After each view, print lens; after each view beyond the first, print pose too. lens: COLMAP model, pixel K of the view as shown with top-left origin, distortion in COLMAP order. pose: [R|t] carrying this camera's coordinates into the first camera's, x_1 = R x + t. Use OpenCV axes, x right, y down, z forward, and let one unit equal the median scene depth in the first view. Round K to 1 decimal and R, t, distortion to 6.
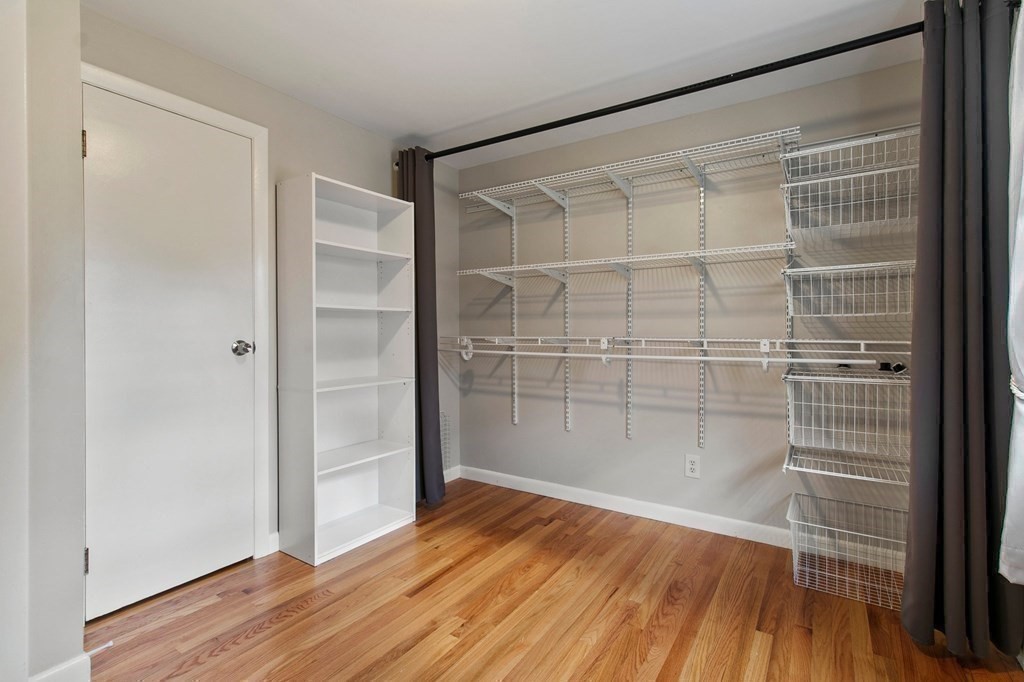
lens RADIAL K [[465.0, 0, 512.0], [0, 465.0, 341.0], [0, 0, 1]] dist [-0.001009, -0.000014]
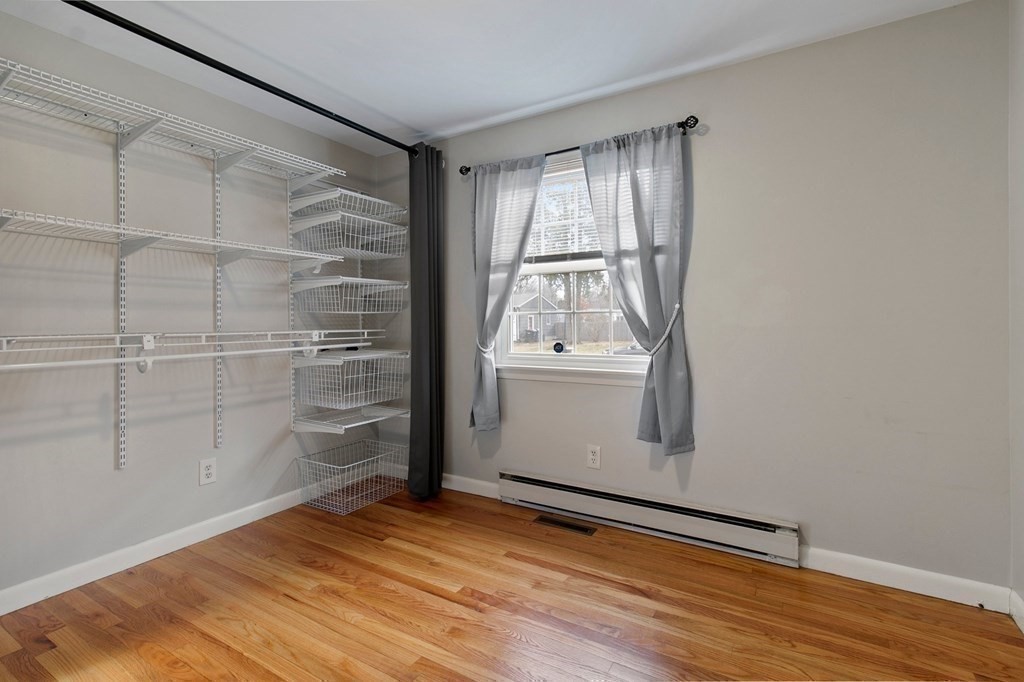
lens RADIAL K [[479.4, 0, 512.8], [0, 479.4, 333.0], [0, 0, 1]] dist [0.001041, 0.000384]
pose [[-0.038464, -0.023591, 0.998981, -0.617221], [0.029582, 0.999256, 0.024737, -0.011571], [-0.998822, 0.030503, -0.037738, 0.449334]]
